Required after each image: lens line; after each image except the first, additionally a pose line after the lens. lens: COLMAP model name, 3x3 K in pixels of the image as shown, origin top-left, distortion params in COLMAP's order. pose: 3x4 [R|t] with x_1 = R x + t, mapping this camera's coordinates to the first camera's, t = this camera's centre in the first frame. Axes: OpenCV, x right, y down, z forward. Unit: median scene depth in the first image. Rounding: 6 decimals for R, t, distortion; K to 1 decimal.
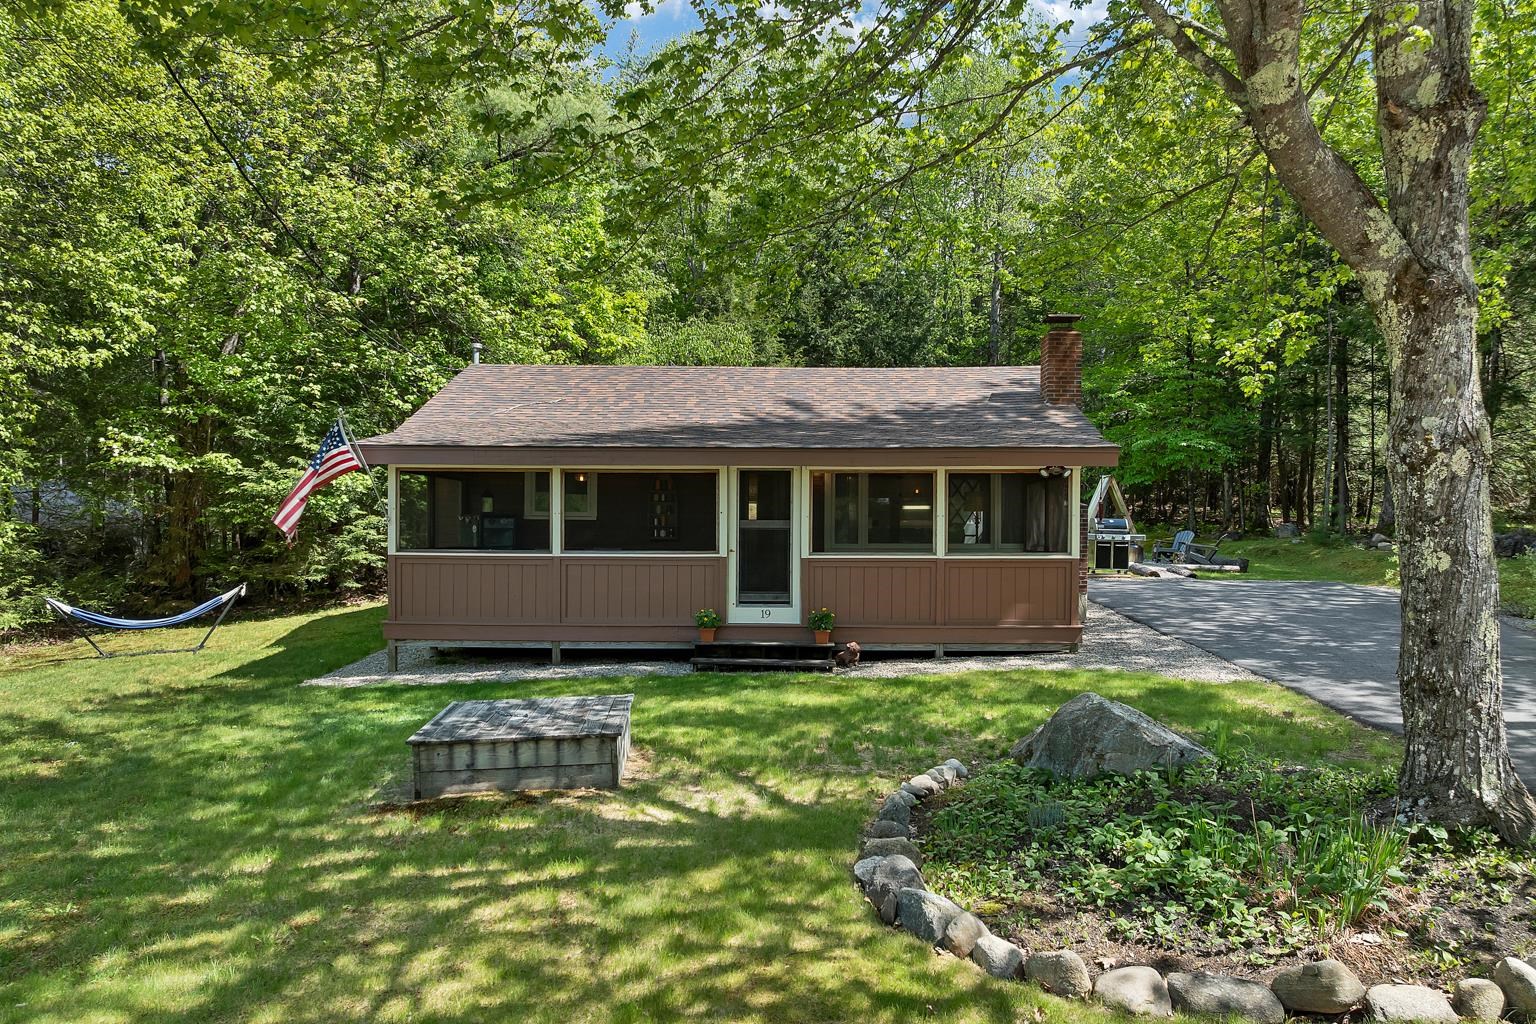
lens RADIAL K [[1054.7, 0, 768.0], [0, 1054.7, 512.0], [0, 0, 1]] dist [0.001204, 0.002067]
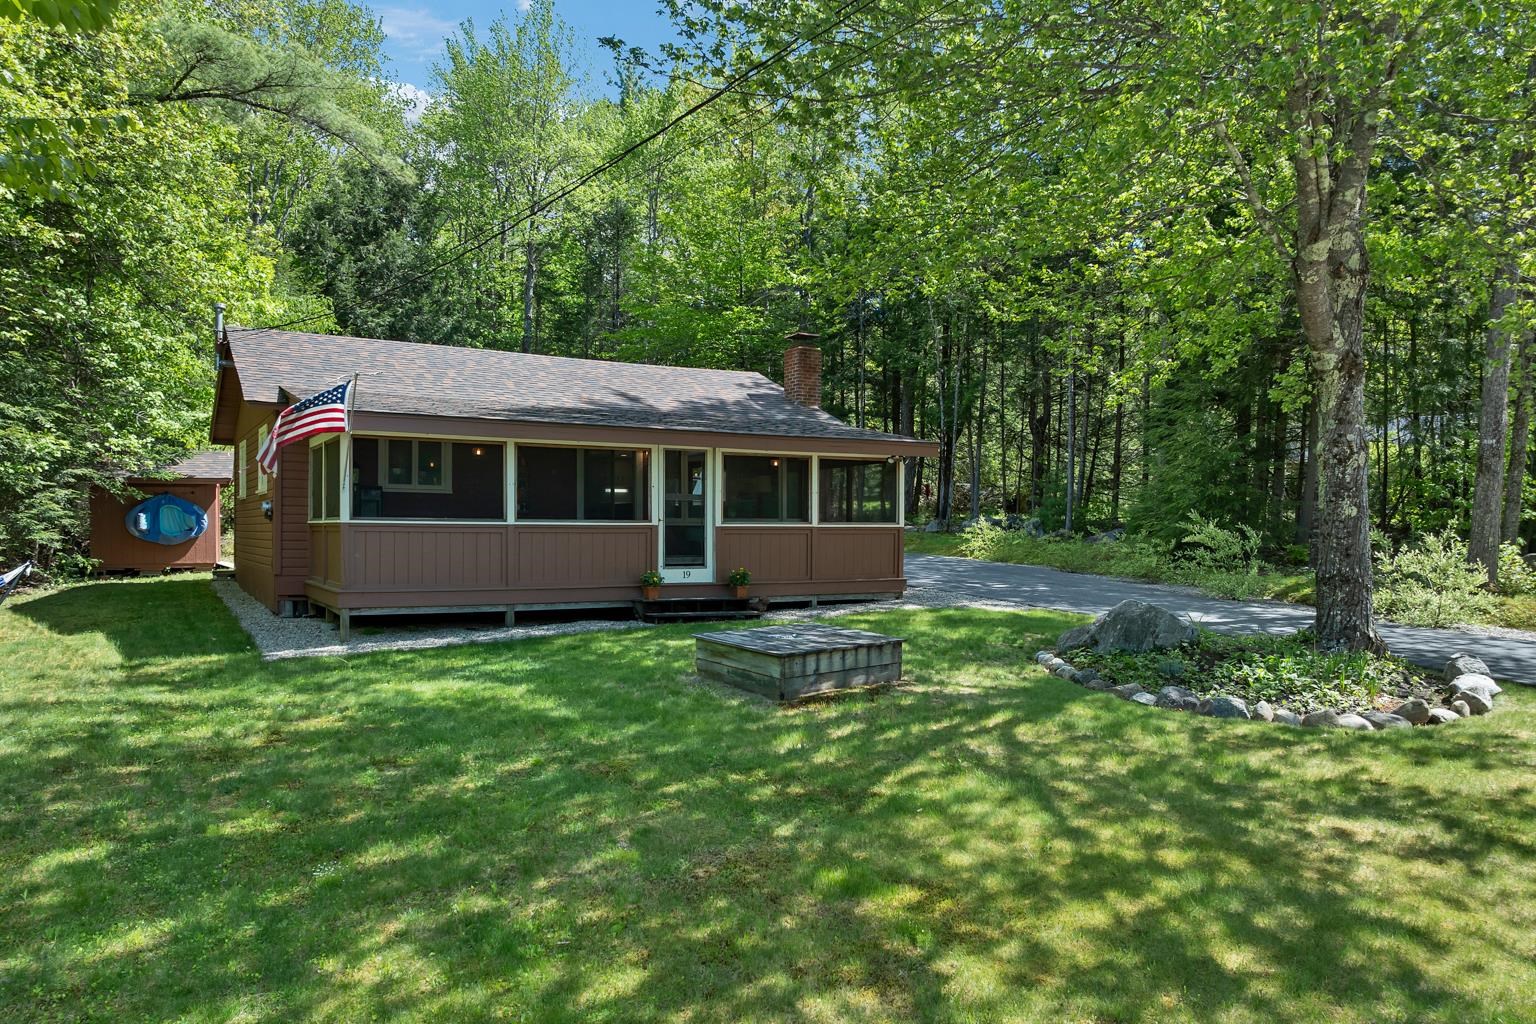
lens RADIAL K [[1031.2, 0, 768.0], [0, 1031.2, 512.0], [0, 0, 1]] dist [-0.010355, -0.002867]
pose [[0.863856, 0.008659, 0.503664, -0.499402], [-0.012046, 0.999921, 0.003471, 0.022825], [-0.503594, -0.009066, 0.863893, -0.025234]]
